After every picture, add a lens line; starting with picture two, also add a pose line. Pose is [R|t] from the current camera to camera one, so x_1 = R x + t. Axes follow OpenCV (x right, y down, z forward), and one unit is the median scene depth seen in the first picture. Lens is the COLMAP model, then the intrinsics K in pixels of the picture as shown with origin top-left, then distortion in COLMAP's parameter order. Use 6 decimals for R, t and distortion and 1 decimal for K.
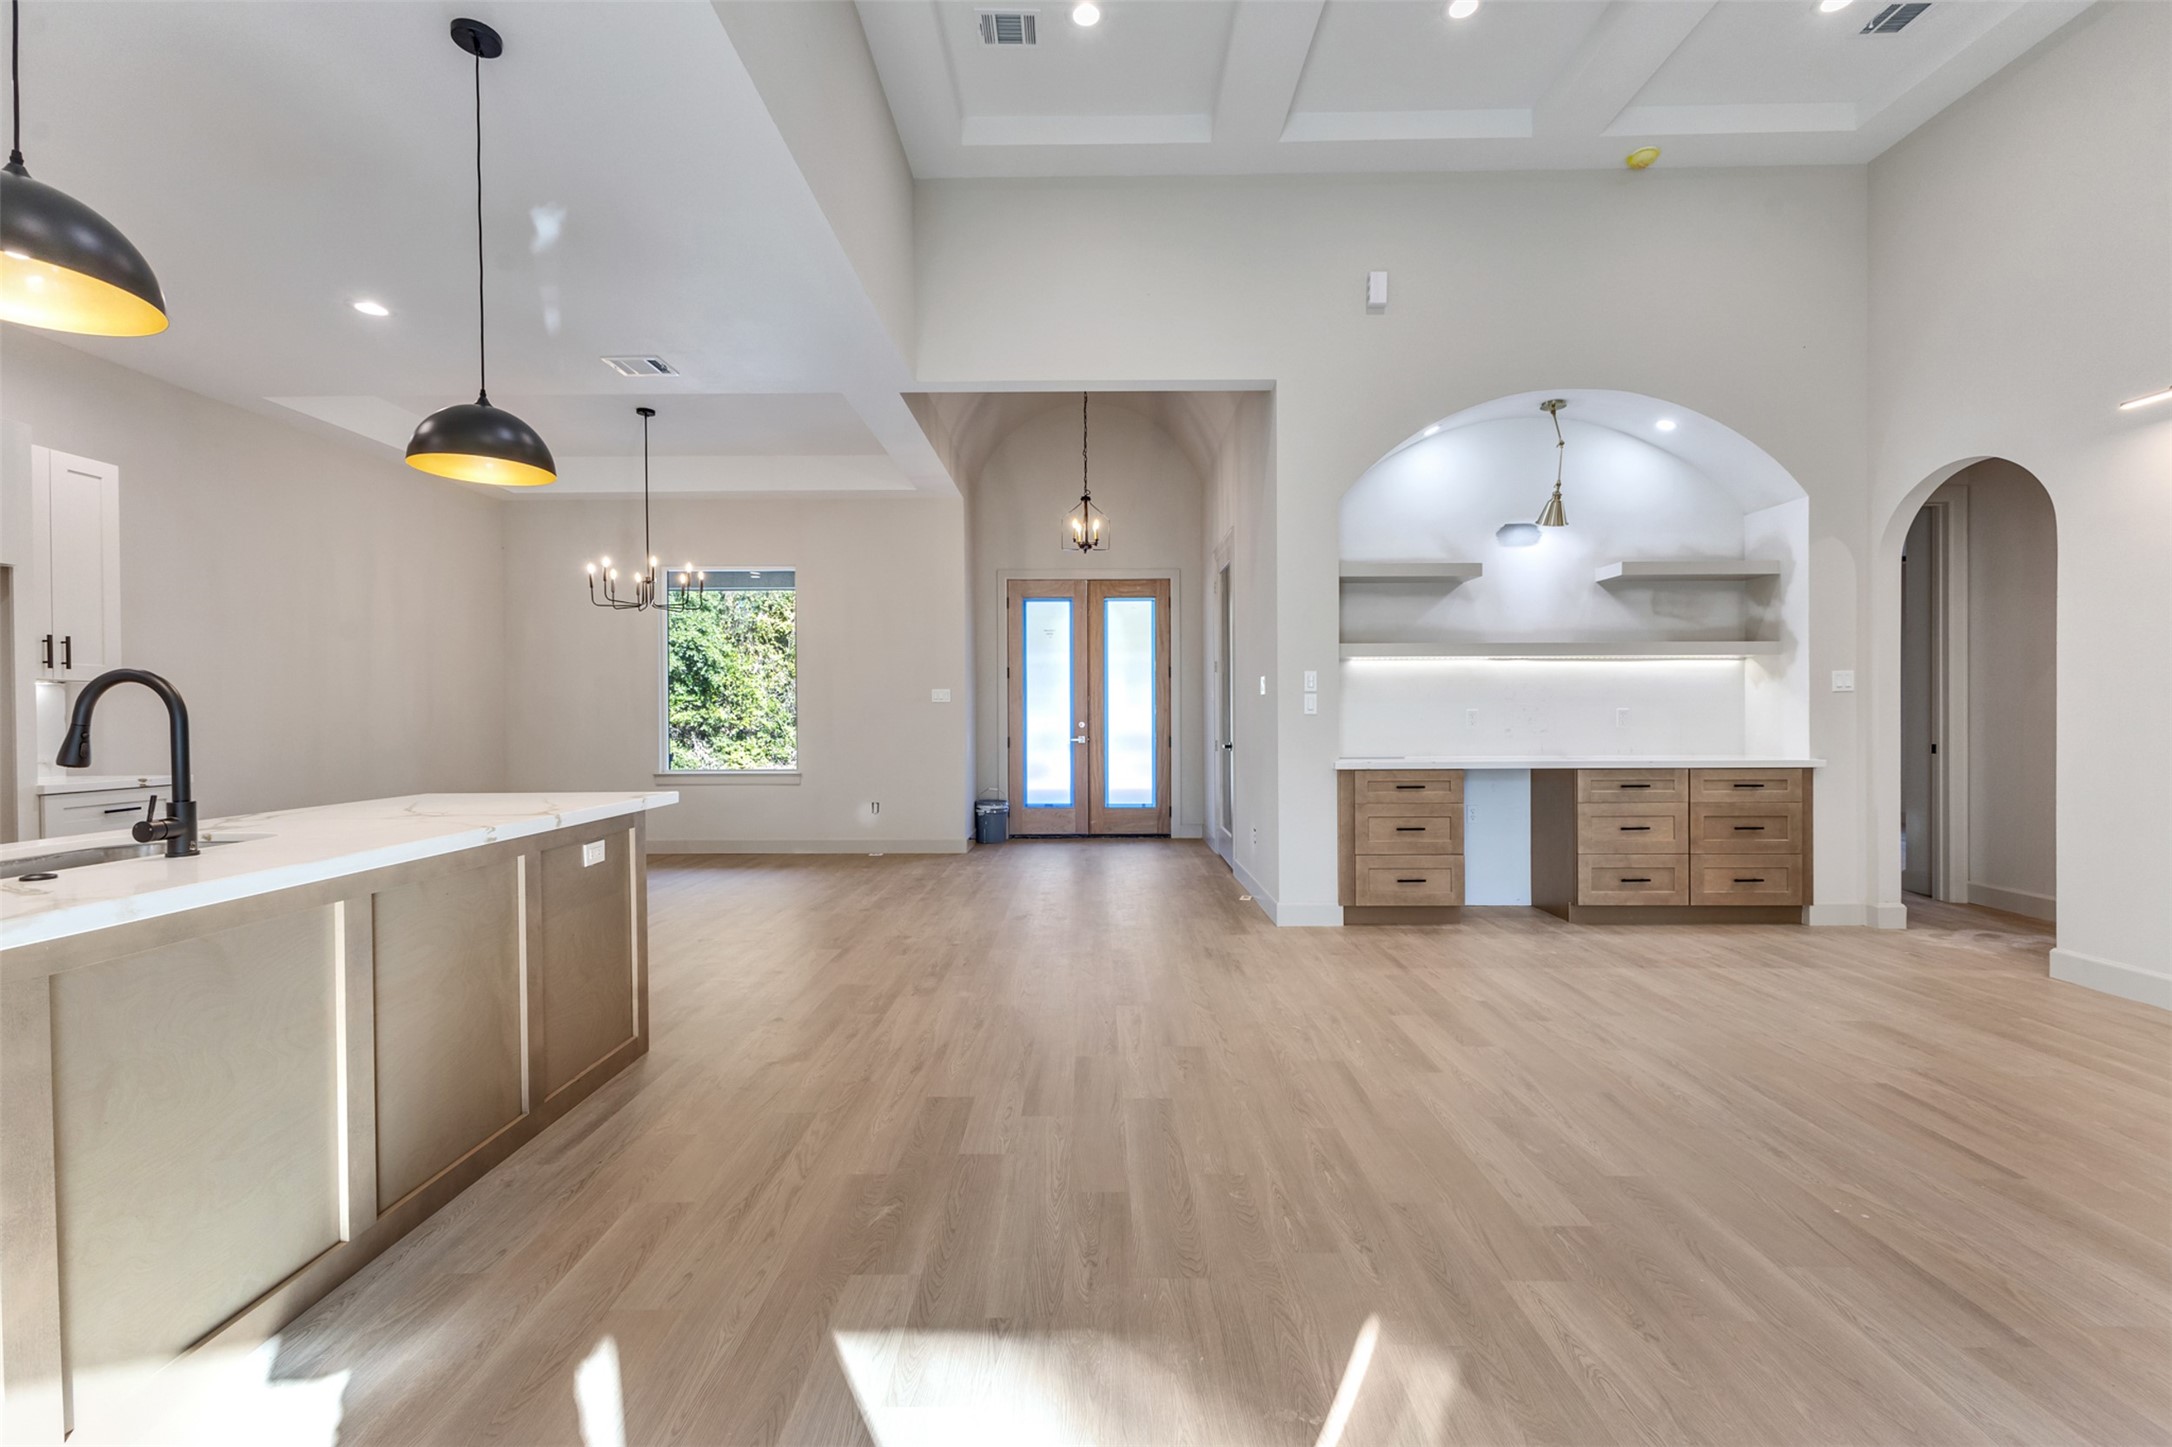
lens RADIAL K [[933.8, 0, 1087.5], [0, 933.8, 719.4], [0, 0, 1]] dist [0.014434, -0.004391]
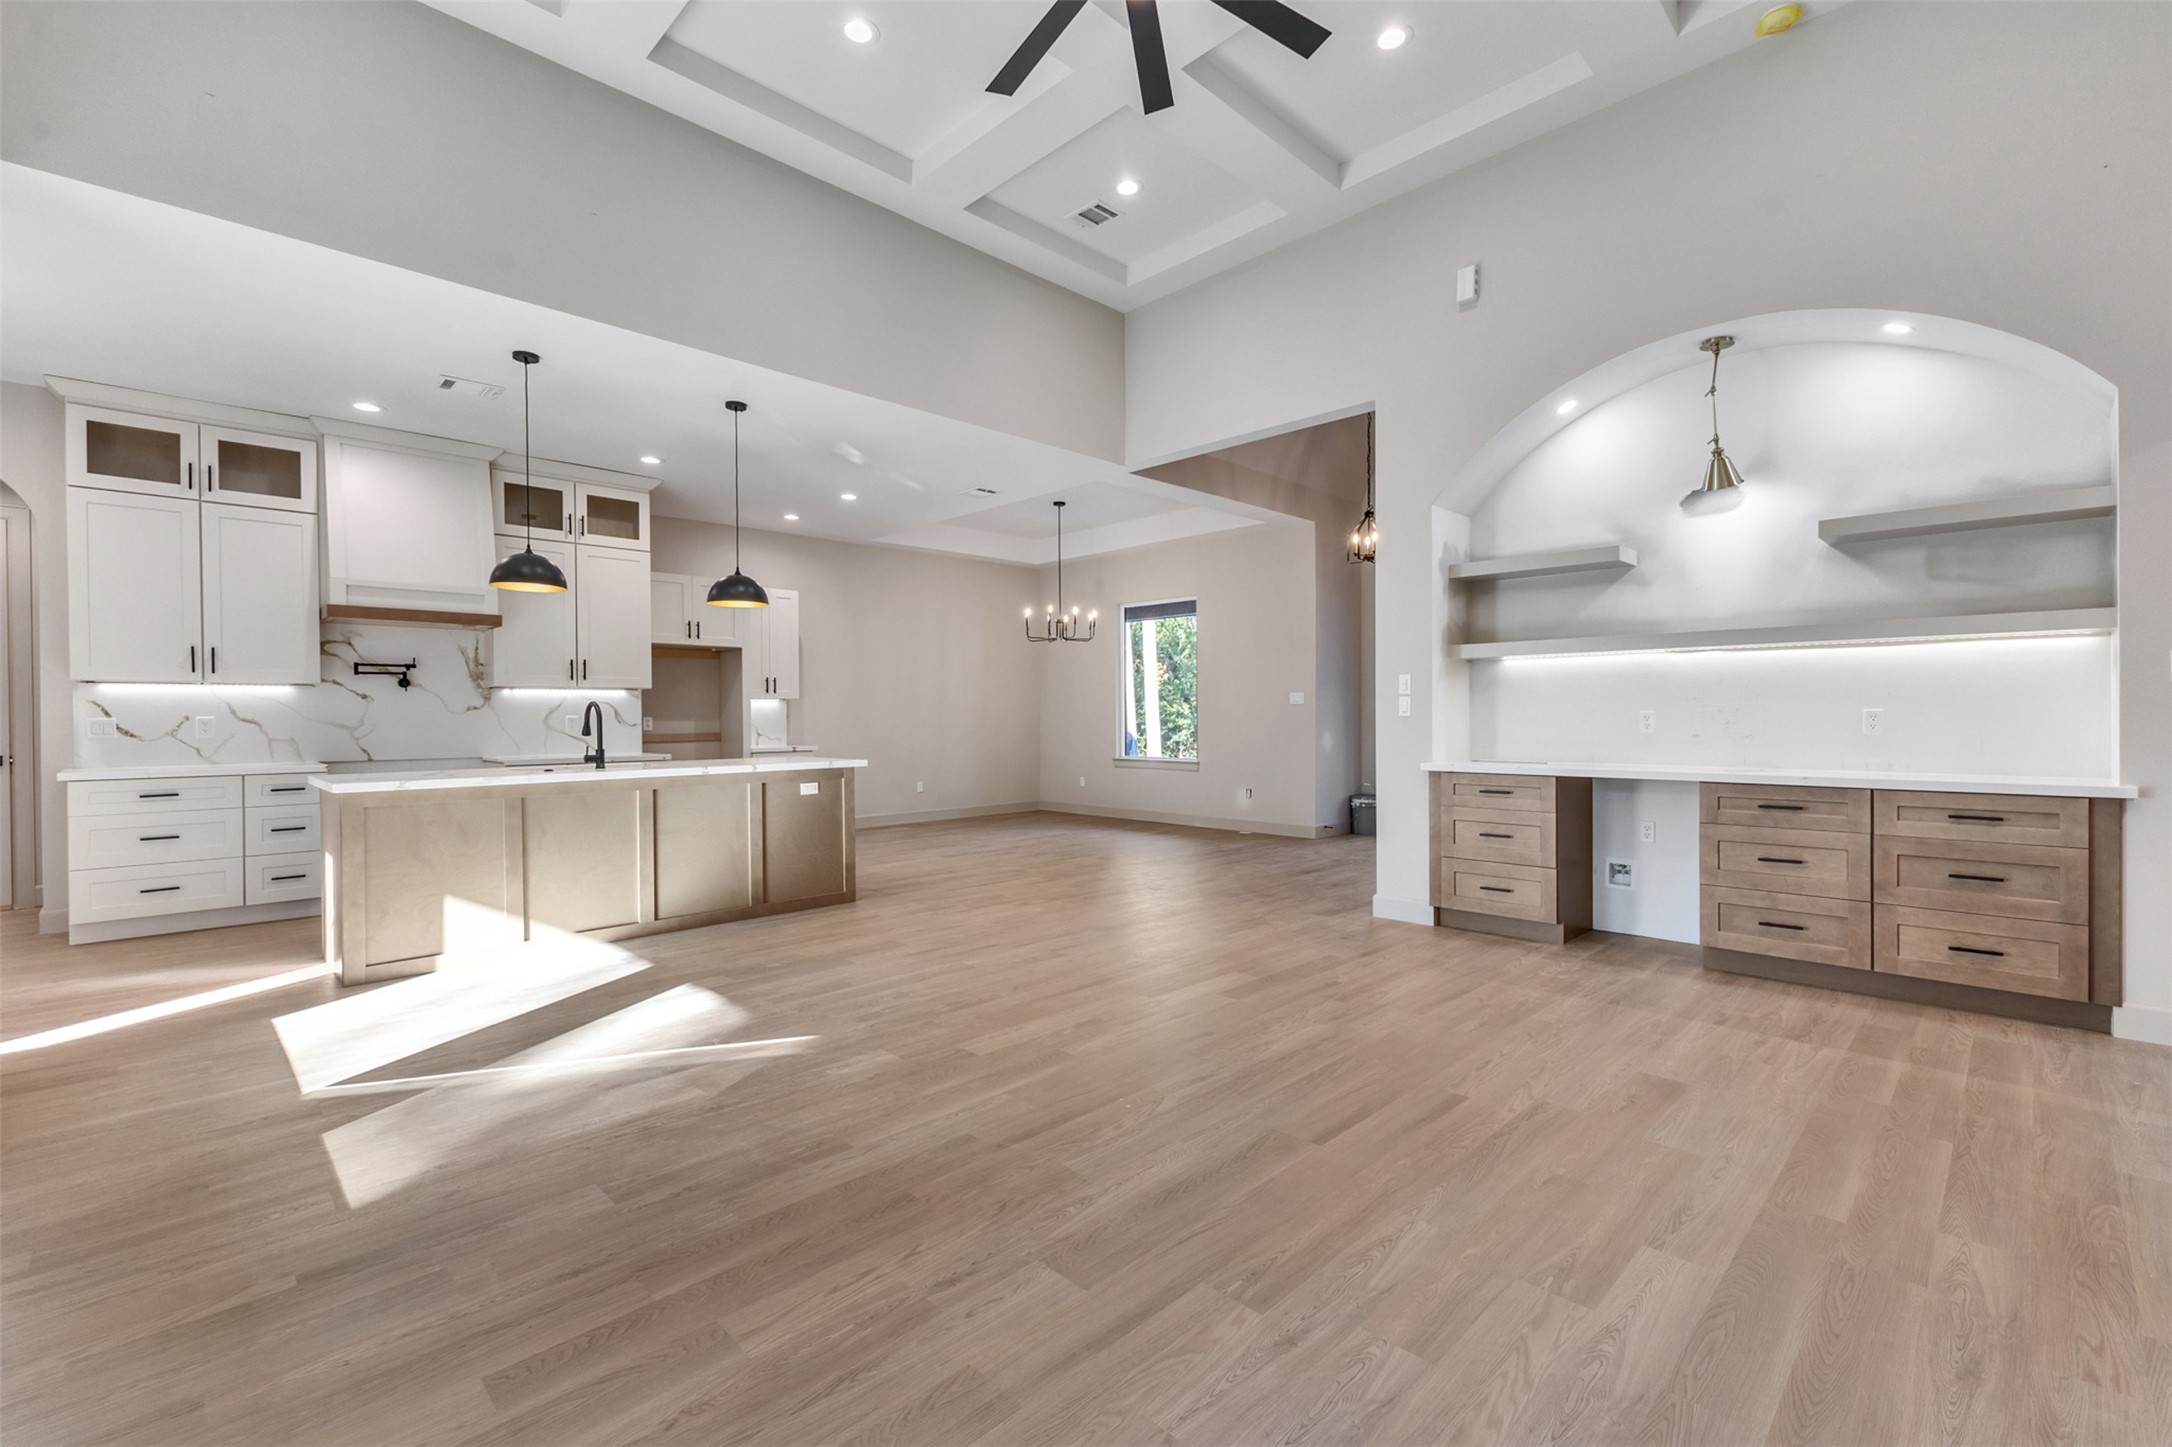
lens RADIAL K [[933.8, 0, 1086.0], [0, 933.8, 720.2], [0, 0, 1]] dist [0.014434, -0.004391]
pose [[0.708856, 0.004722, -0.705338, 1.323880], [-0.002805, 0.999989, 0.003875, -0.007578], [0.705348, -0.000768, 0.708861, 0.036245]]
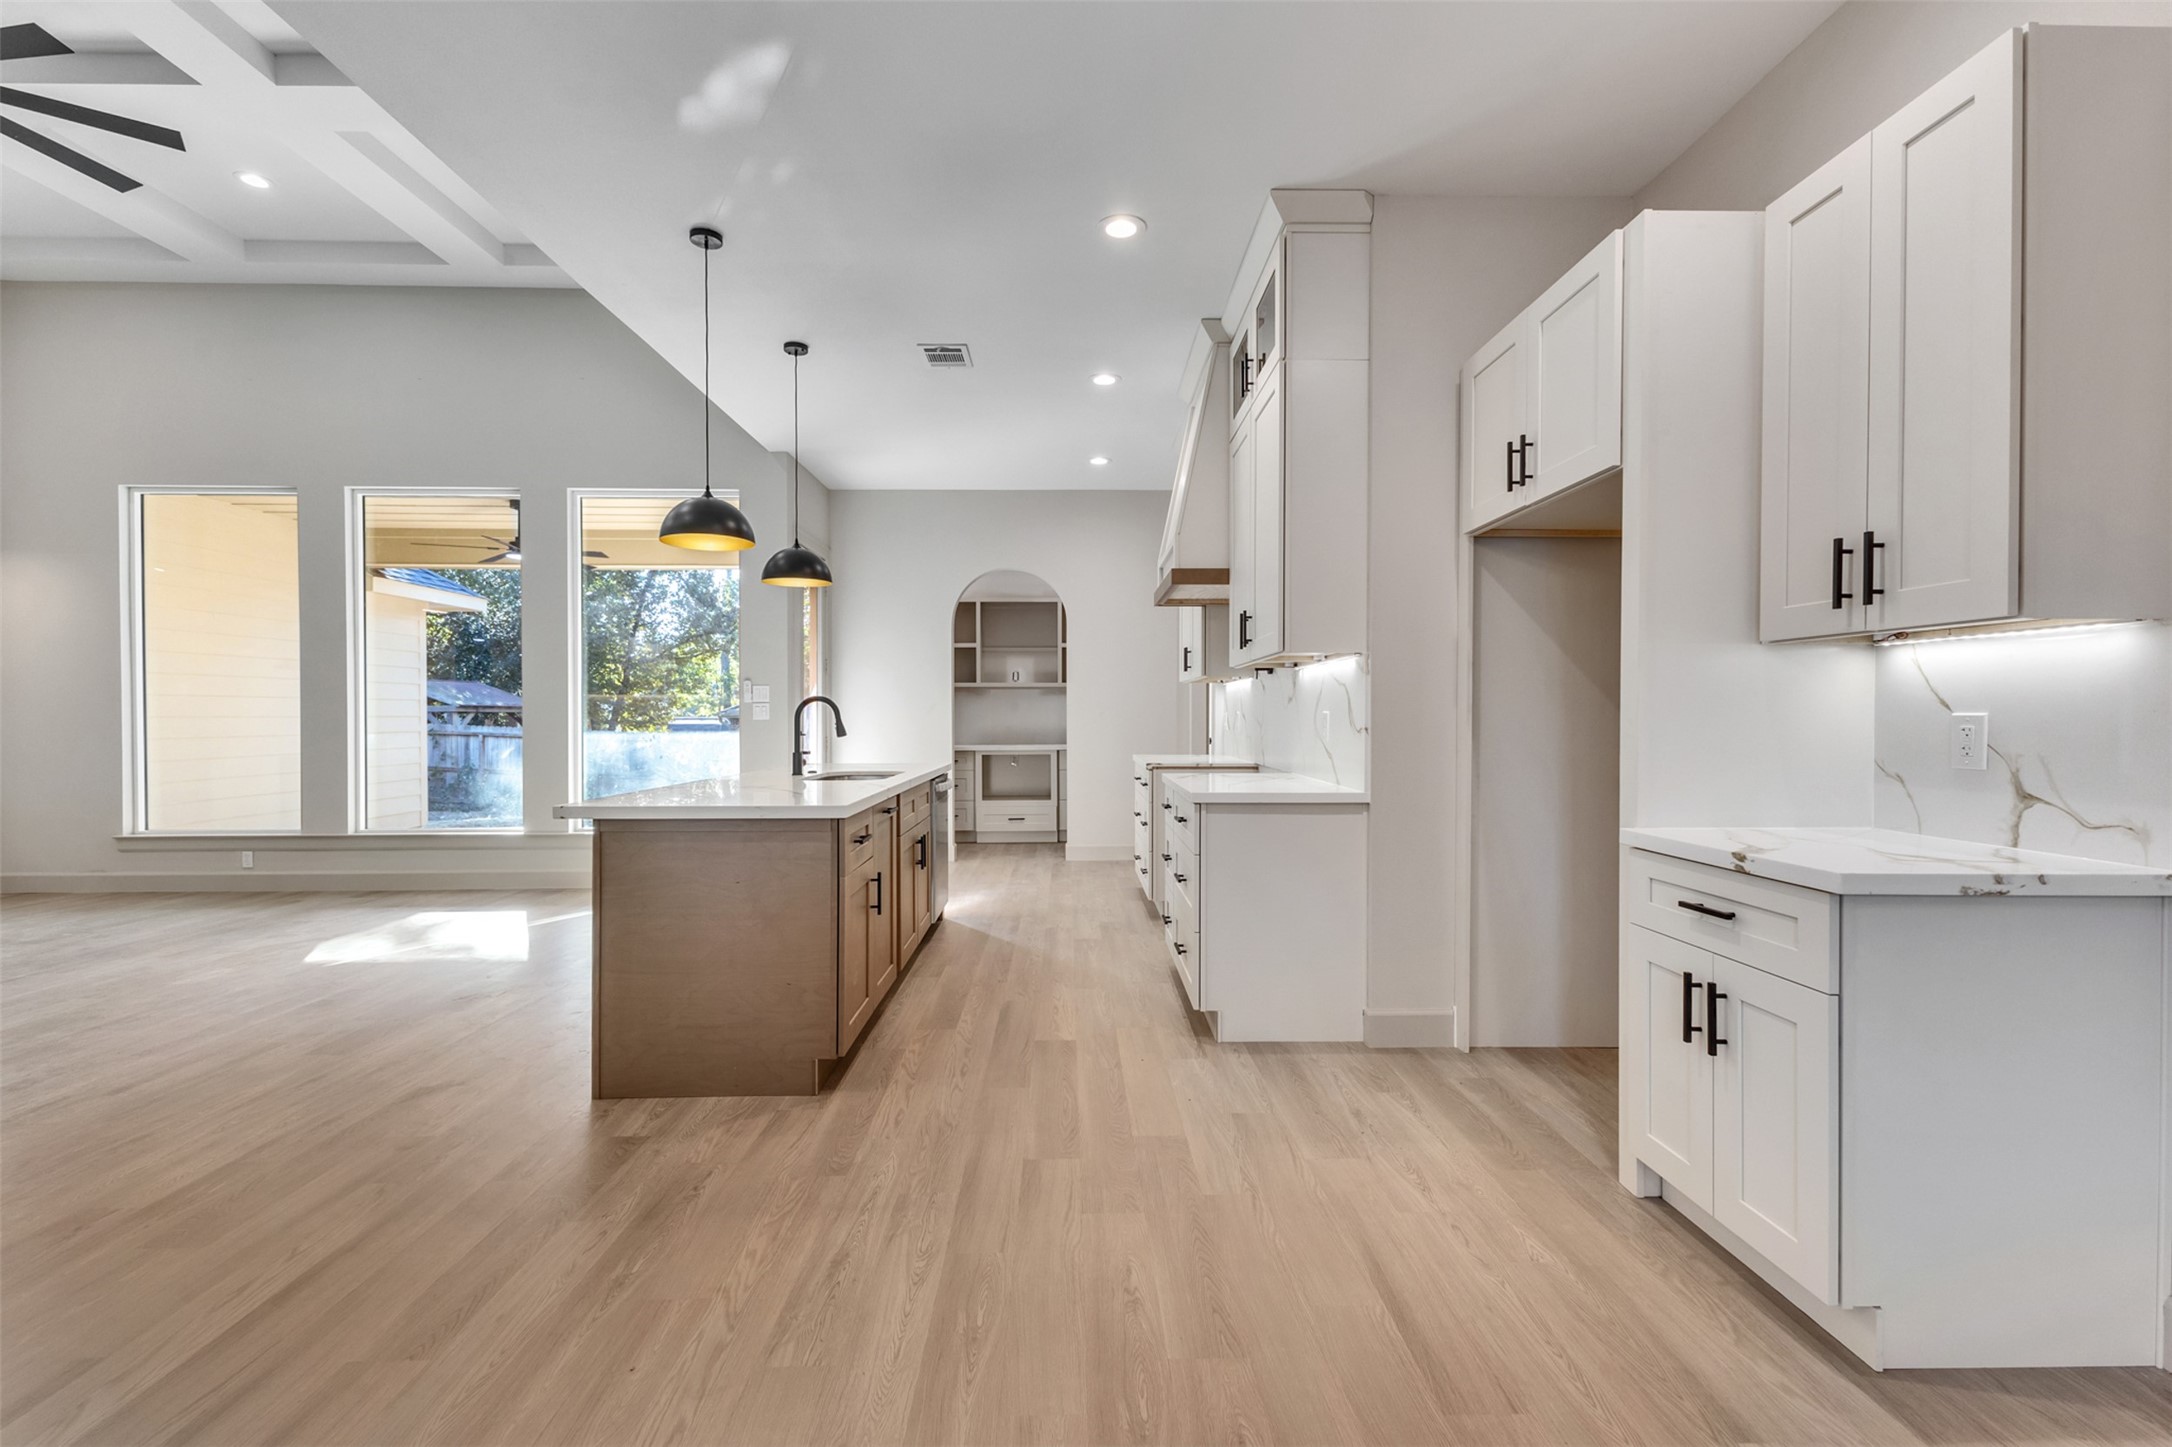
lens RADIAL K [[933.8, 0, 1085.6], [0, 933.8, 720.4], [0, 0, 1]] dist [0.014434, -0.004391]
pose [[-0.999603, 0.007027, -0.027277, -1.073125], [0.006696, 0.999903, 0.012231, -0.010502], [0.027360, 0.012043, -0.999553, 2.225433]]
